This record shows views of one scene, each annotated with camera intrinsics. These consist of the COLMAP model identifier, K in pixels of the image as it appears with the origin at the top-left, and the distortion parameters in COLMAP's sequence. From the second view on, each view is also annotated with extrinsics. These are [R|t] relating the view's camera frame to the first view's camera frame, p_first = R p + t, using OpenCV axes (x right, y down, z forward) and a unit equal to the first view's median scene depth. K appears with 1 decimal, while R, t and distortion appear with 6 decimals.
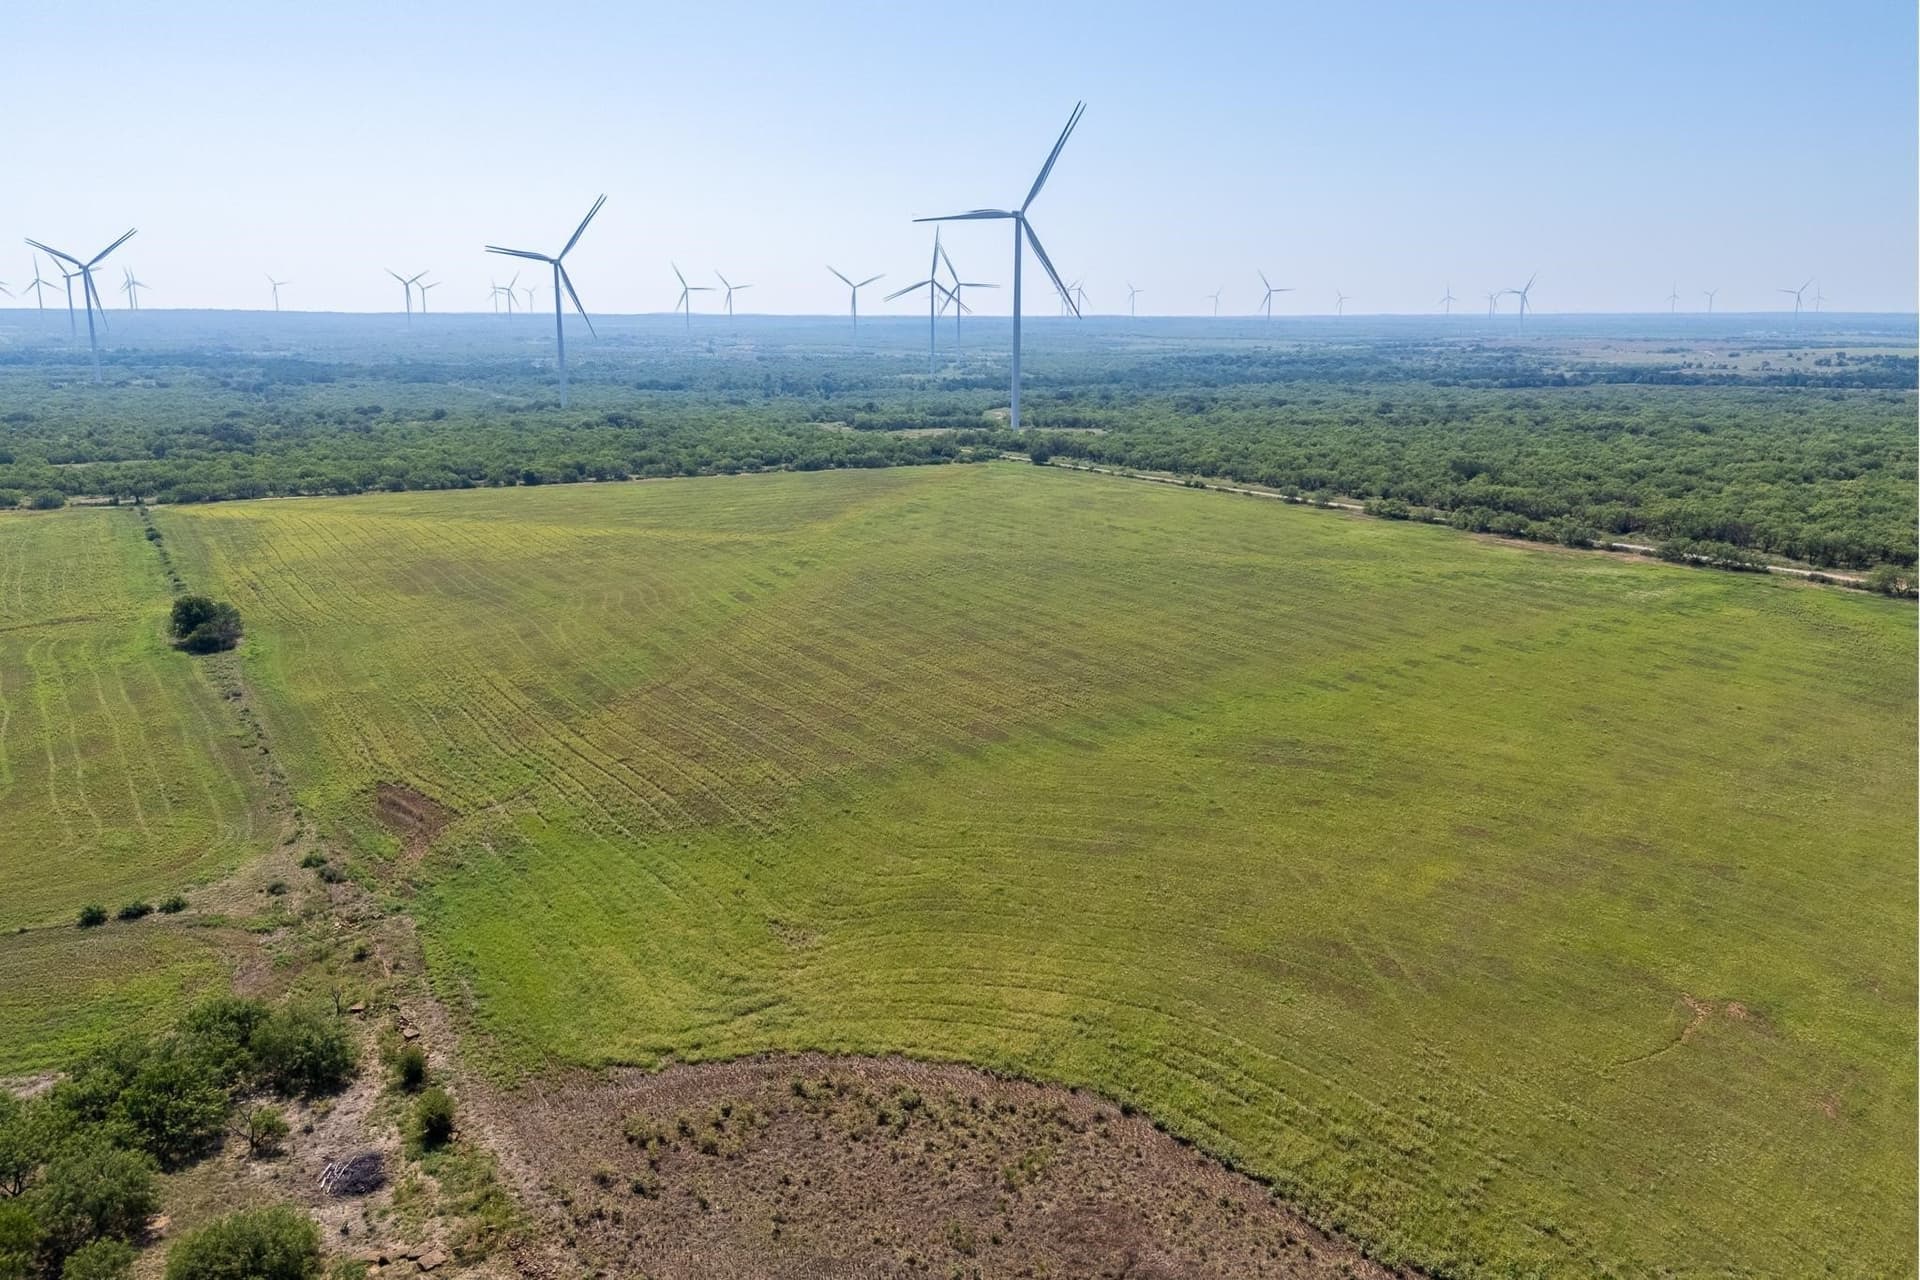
lens RADIAL K [[1428.1, 0, 960.0], [0, 1428.1, 640.0], [0, 0, 1]] dist [0.059952, -0.054871]
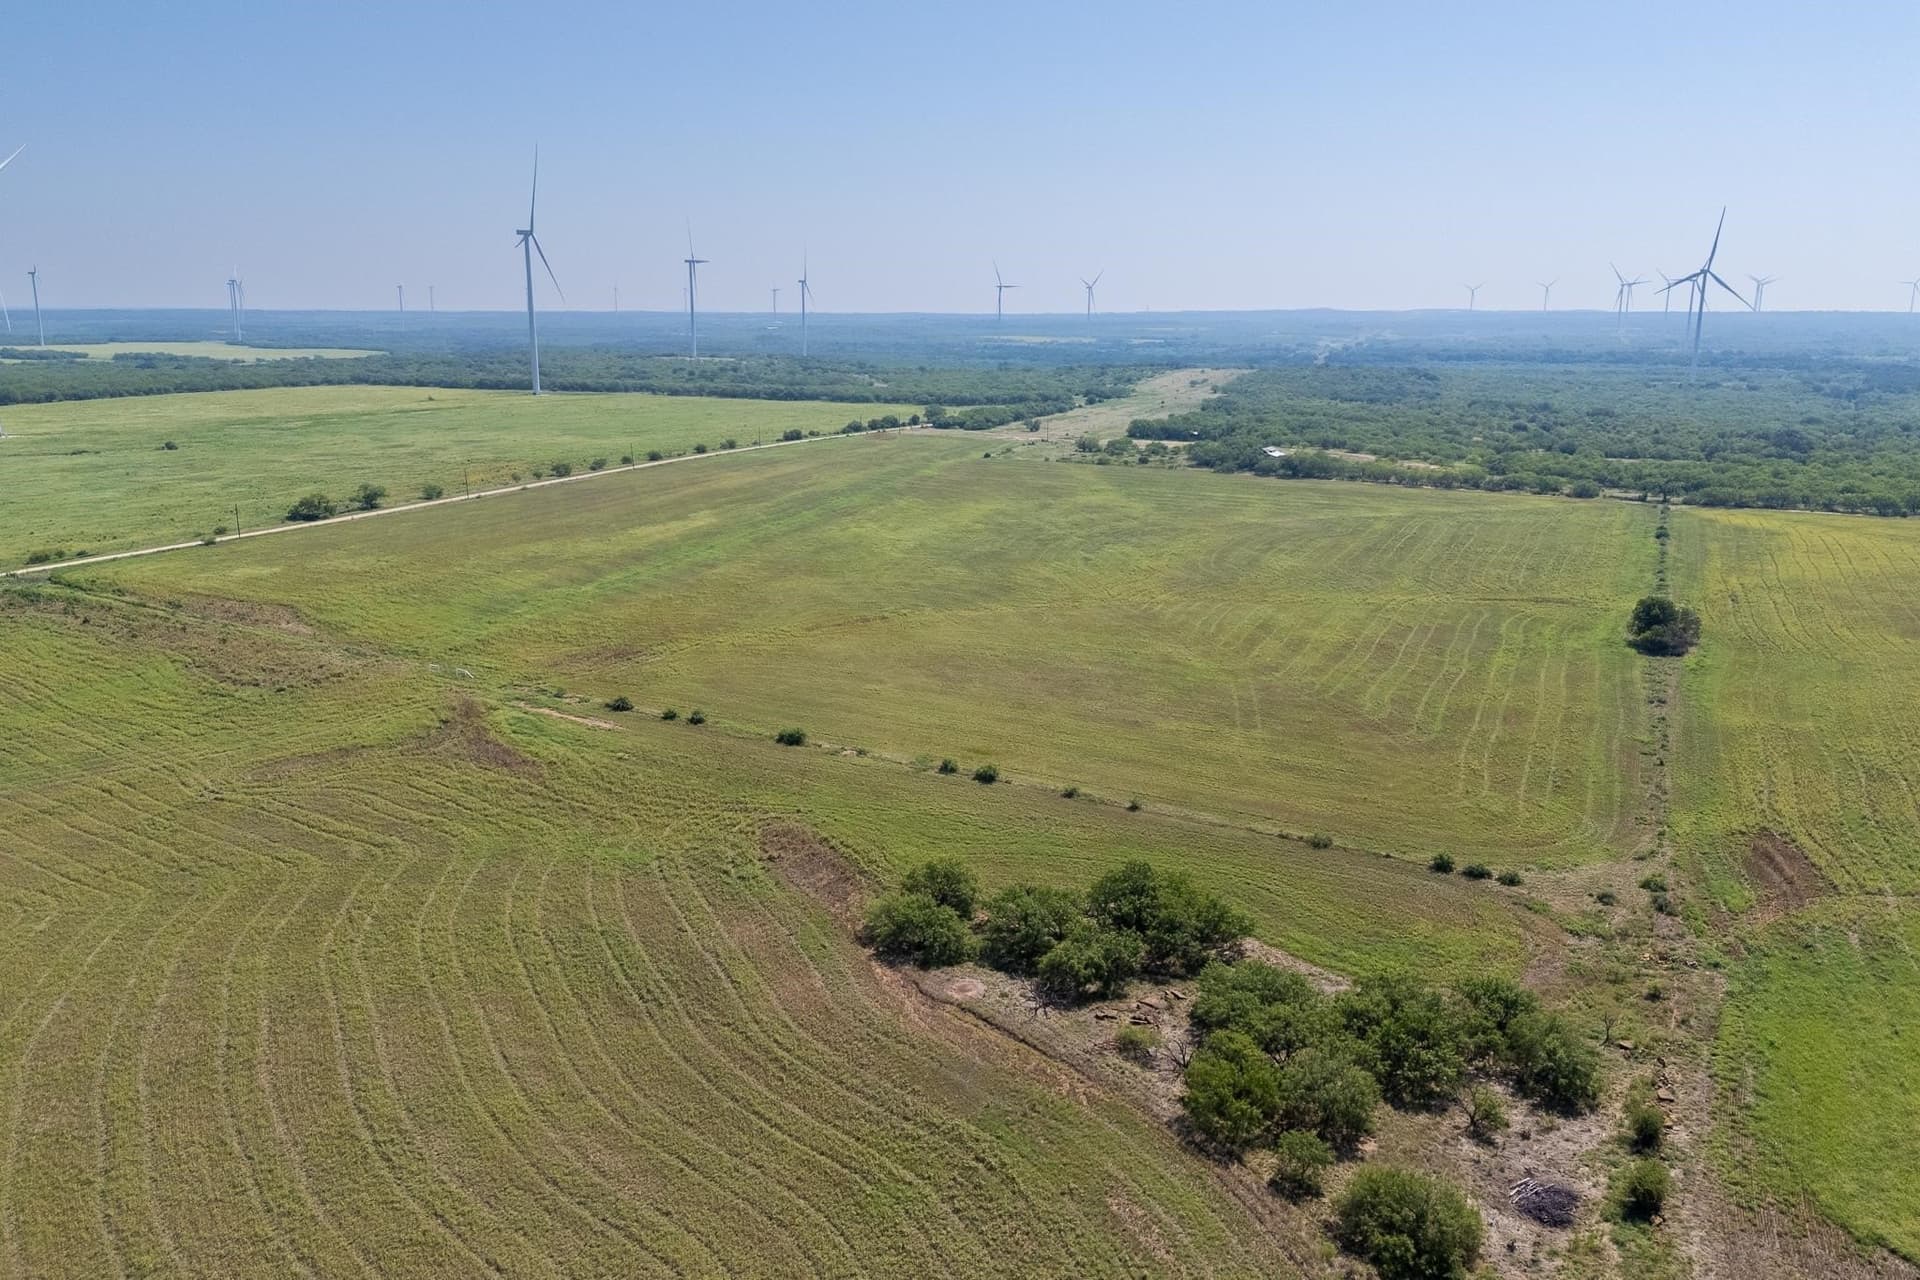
lens RADIAL K [[1428.1, 0, 960.0], [0, 1428.1, 640.0], [0, 0, 1]] dist [0.059952, -0.054871]
pose [[0.517827, 0.190279, -0.834056, 0.092146], [-0.191612, 0.975978, 0.103693, -0.018723], [0.833750, 0.106120, 0.541848, 0.082953]]
